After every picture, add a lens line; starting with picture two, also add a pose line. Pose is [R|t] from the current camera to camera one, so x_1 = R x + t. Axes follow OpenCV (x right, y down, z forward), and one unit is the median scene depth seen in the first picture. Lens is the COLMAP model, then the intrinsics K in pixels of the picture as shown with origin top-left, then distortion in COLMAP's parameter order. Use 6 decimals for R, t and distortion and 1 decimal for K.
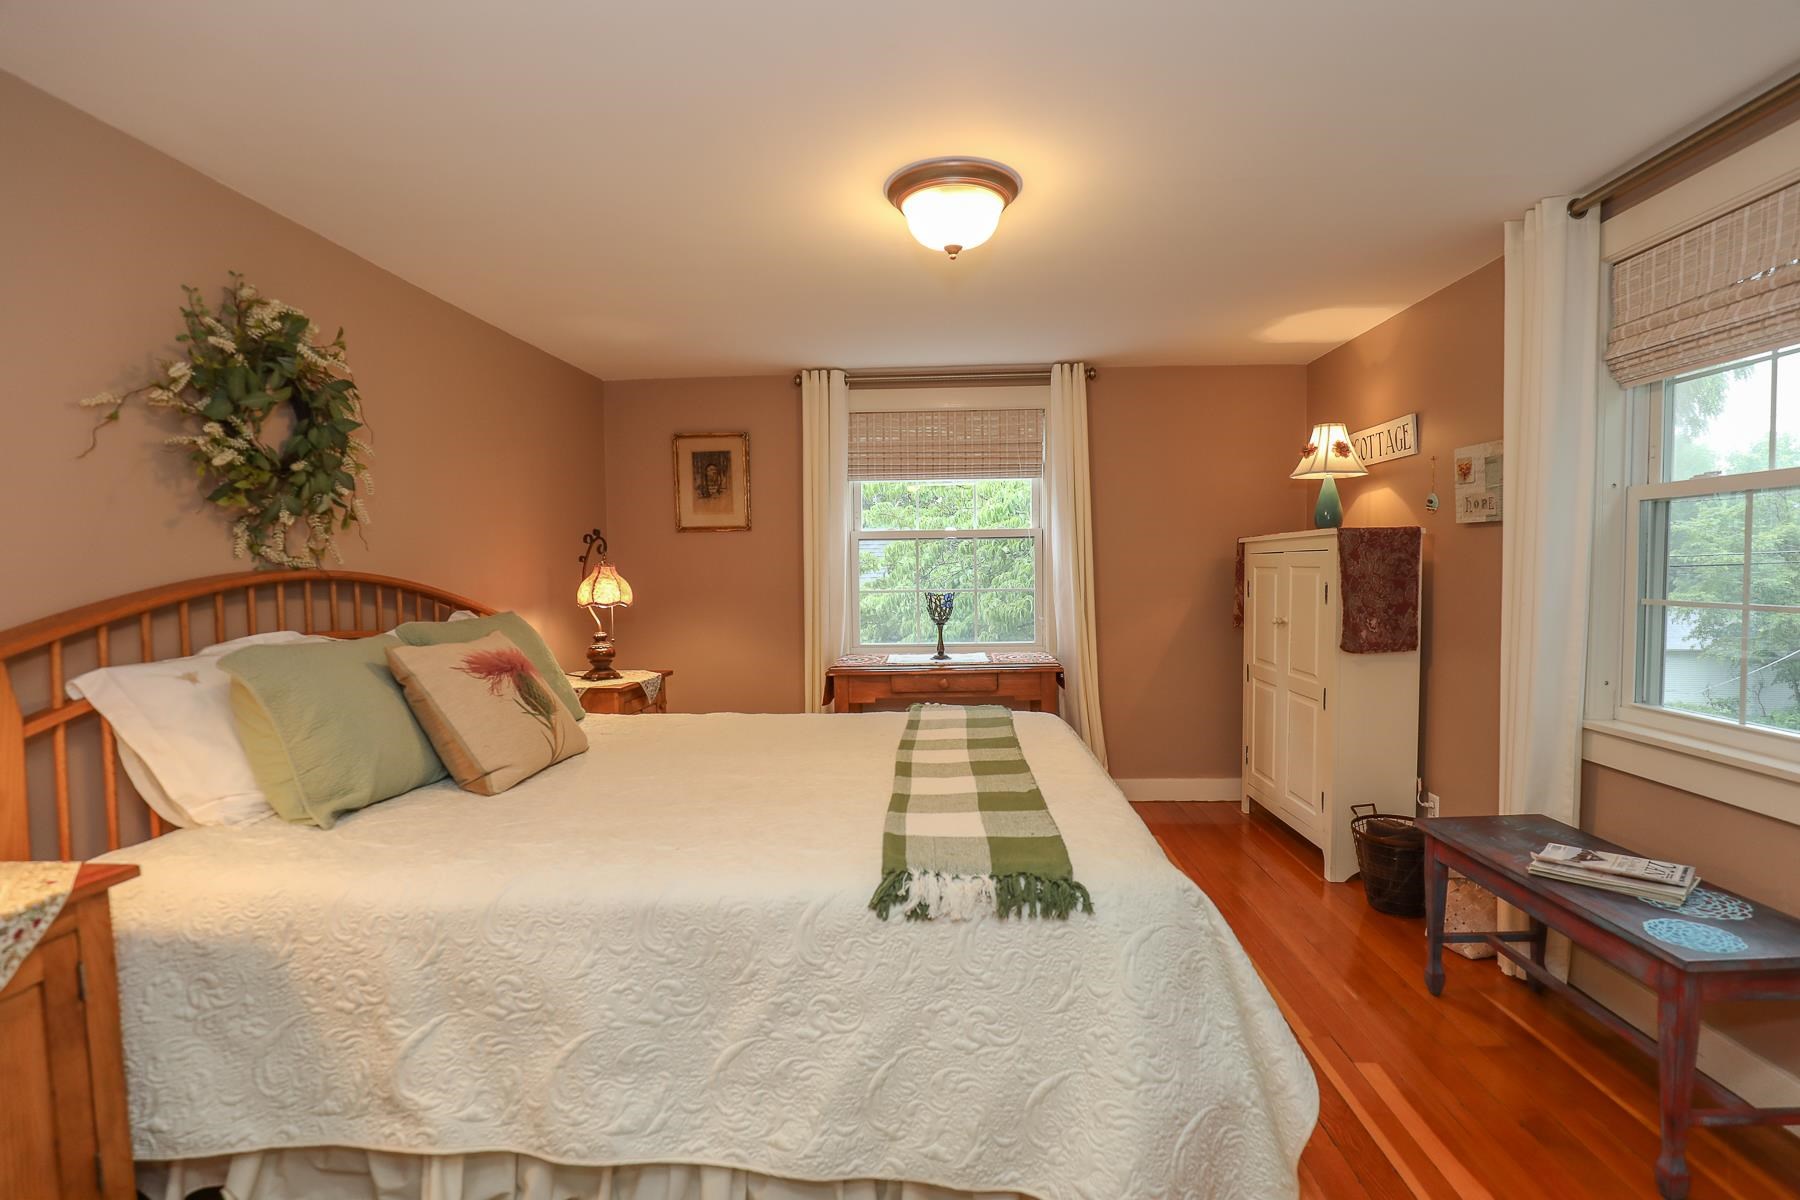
lens RADIAL K [[835.3, 0, 910.4], [0, 835.3, 605.2], [0, 0, 1]] dist [-0.032036, 0.005156]
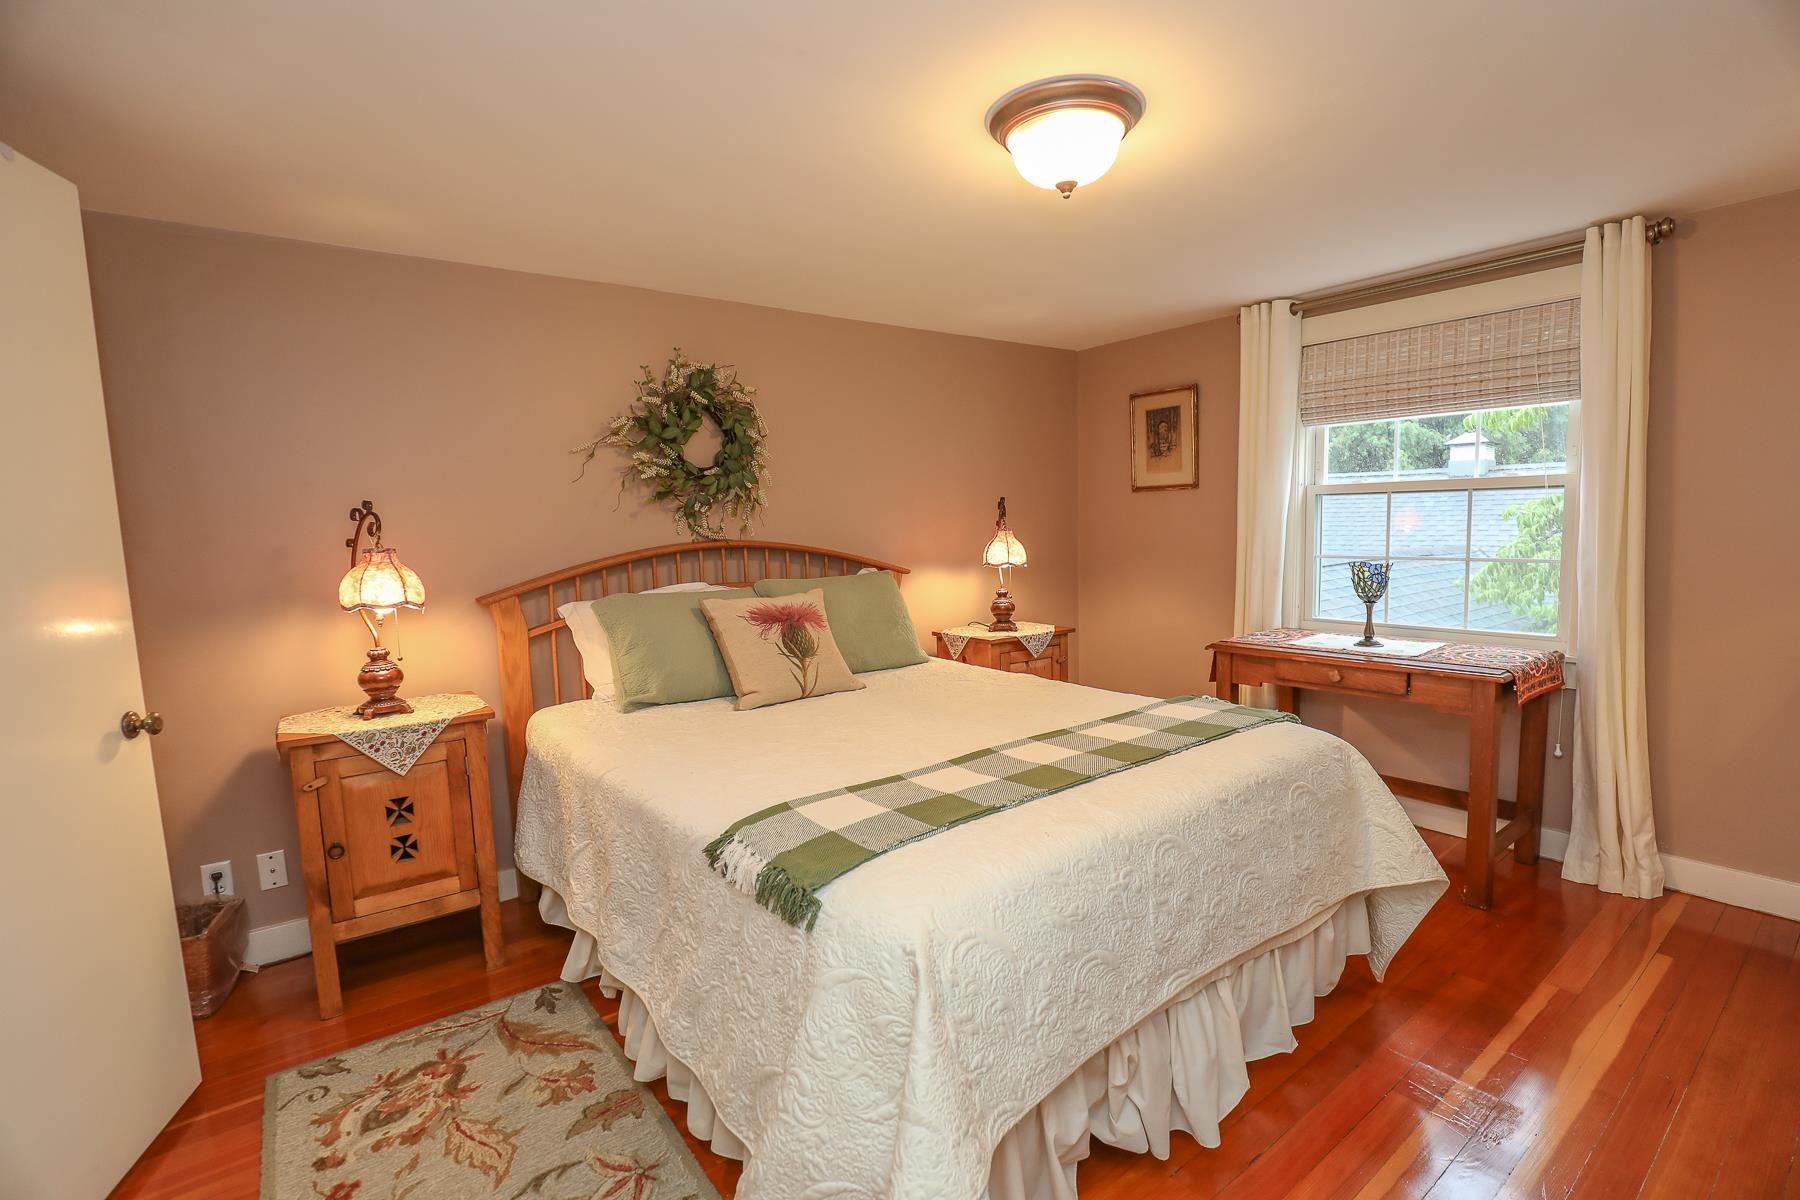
lens RADIAL K [[835.3, 0, 980.6], [0, 835.3, 605.7], [0, 0, 1]] dist [-0.032036, 0.005156]
pose [[0.659954, 0.077371, -0.747311, 0.483100], [-0.019038, 0.996086, 0.086314, -0.044519], [0.751065, -0.042736, 0.658844, 0.243576]]
